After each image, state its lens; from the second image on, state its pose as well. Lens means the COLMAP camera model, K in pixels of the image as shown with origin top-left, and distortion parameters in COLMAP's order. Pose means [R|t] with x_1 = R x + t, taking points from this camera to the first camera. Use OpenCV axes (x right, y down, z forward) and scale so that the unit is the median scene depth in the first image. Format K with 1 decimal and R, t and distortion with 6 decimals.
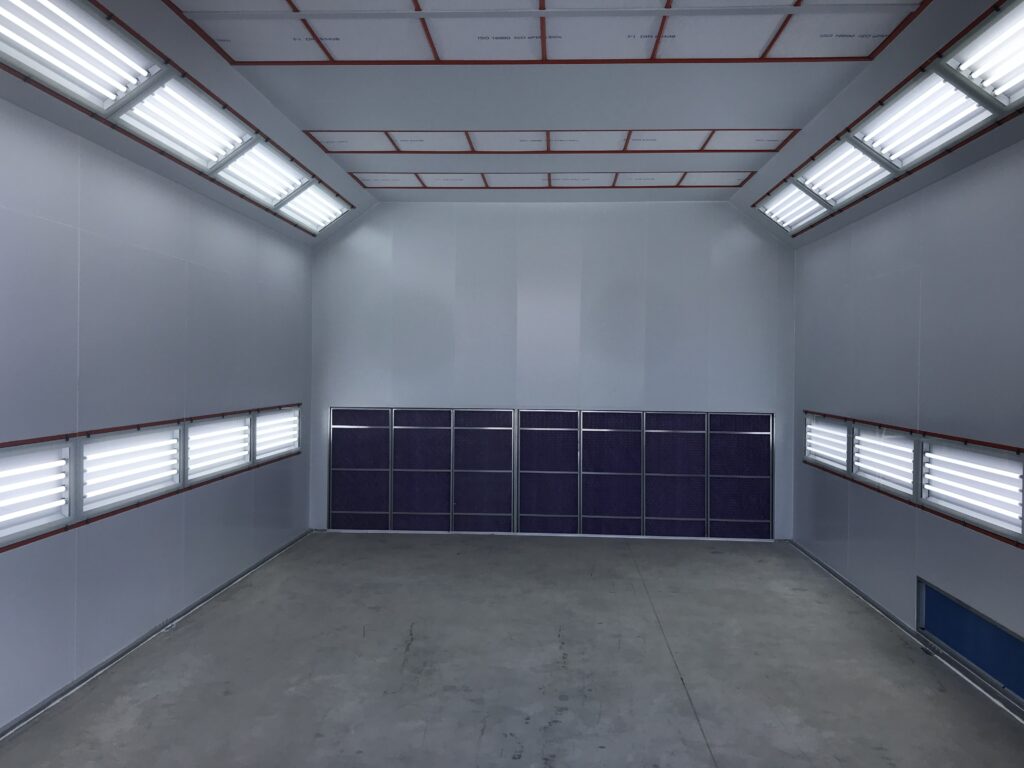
lens RADIAL K [[845.0, 0, 518.2], [0, 845.0, 381.8], [0, 0, 1]] dist [0.013909, -0.016663]
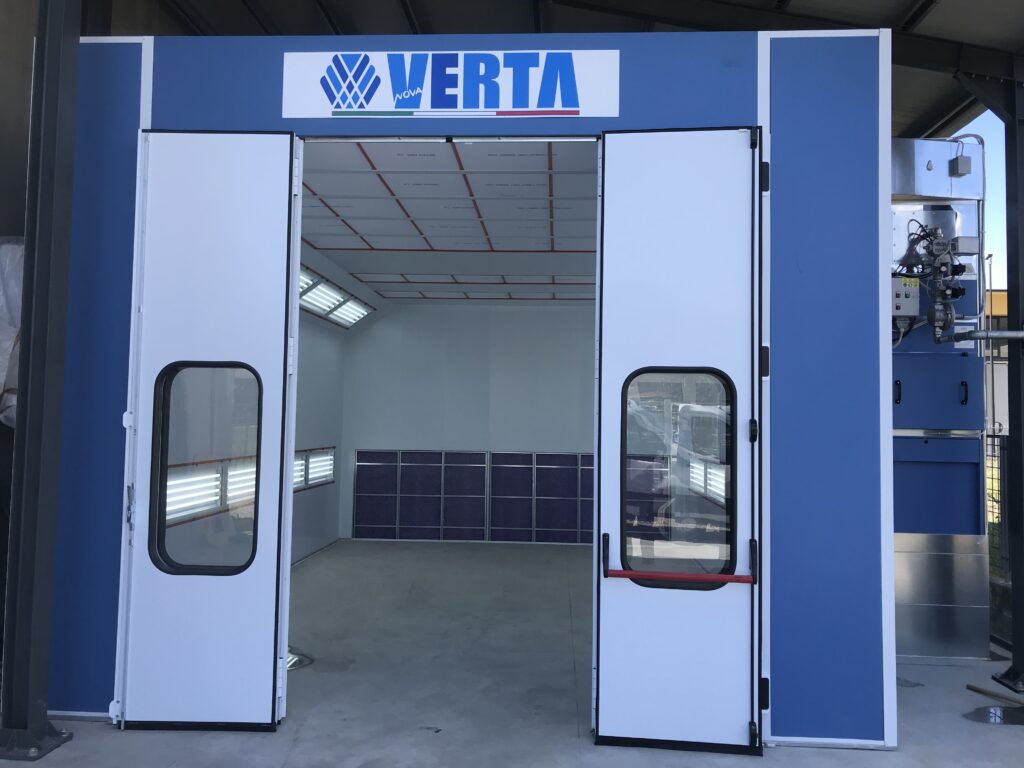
lens RADIAL K [[845.0, 0, 505.6], [0, 845.0, 379.9], [0, 0, 1]] dist [0.013909, -0.016663]
pose [[0.999867, 0.004265, -0.015762, 0.047467], [-0.005250, 0.998001, -0.062979, 0.002175], [0.015462, 0.063054, 0.997890, -0.403122]]
